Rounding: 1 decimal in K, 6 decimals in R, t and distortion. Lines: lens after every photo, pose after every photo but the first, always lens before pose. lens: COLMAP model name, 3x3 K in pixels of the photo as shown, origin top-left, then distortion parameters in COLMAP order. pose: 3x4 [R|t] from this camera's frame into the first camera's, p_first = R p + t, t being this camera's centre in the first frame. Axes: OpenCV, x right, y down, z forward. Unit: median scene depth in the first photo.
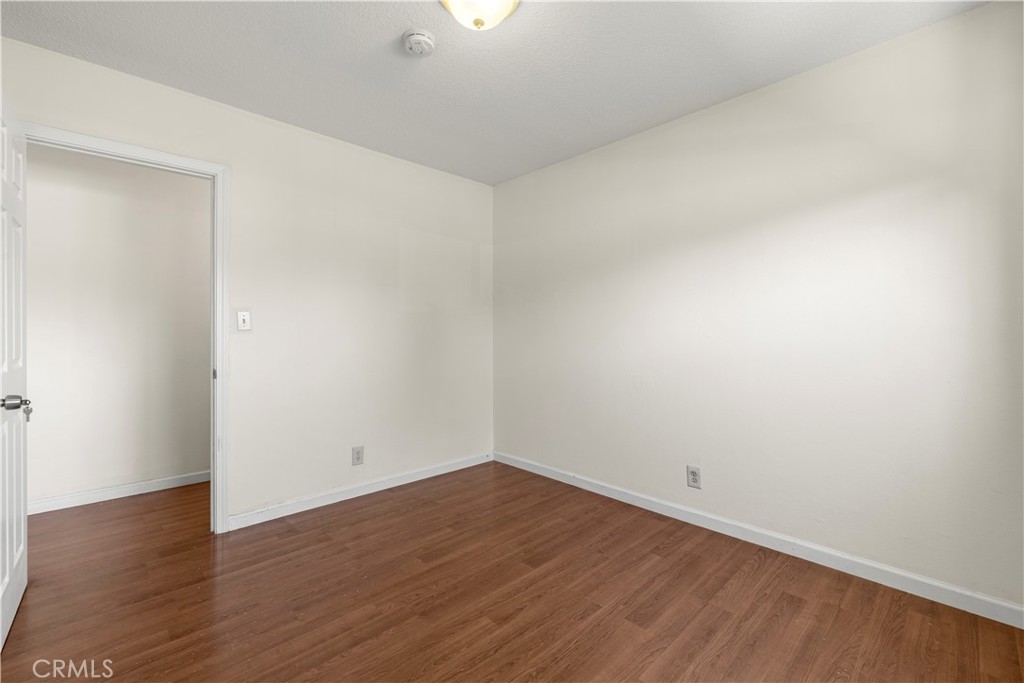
lens RADIAL K [[434.8, 0, 512.9], [0, 434.8, 337.2], [0, 0, 1]] dist [0.001127, -0.000046]
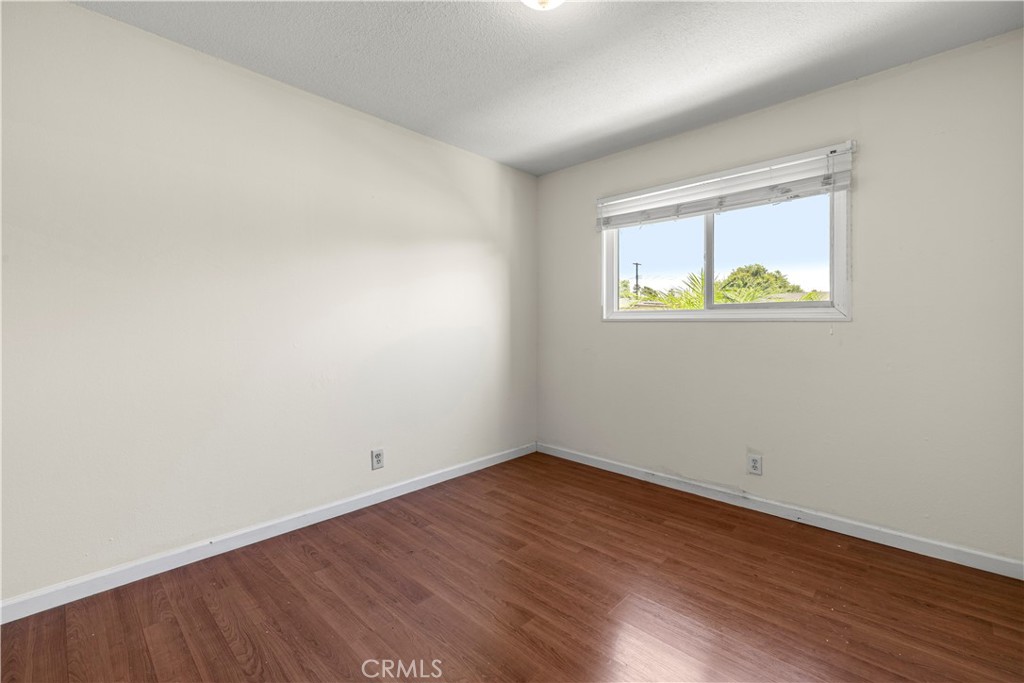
lens RADIAL K [[434.8, 0, 512.9], [0, 434.8, 337.2], [0, 0, 1]] dist [0.001127, -0.000046]
pose [[-0.046592, -0.028186, 0.998516, -0.779800], [0.010137, 0.999537, 0.028688, -0.007998], [-0.998863, 0.011459, -0.046284, 0.838334]]
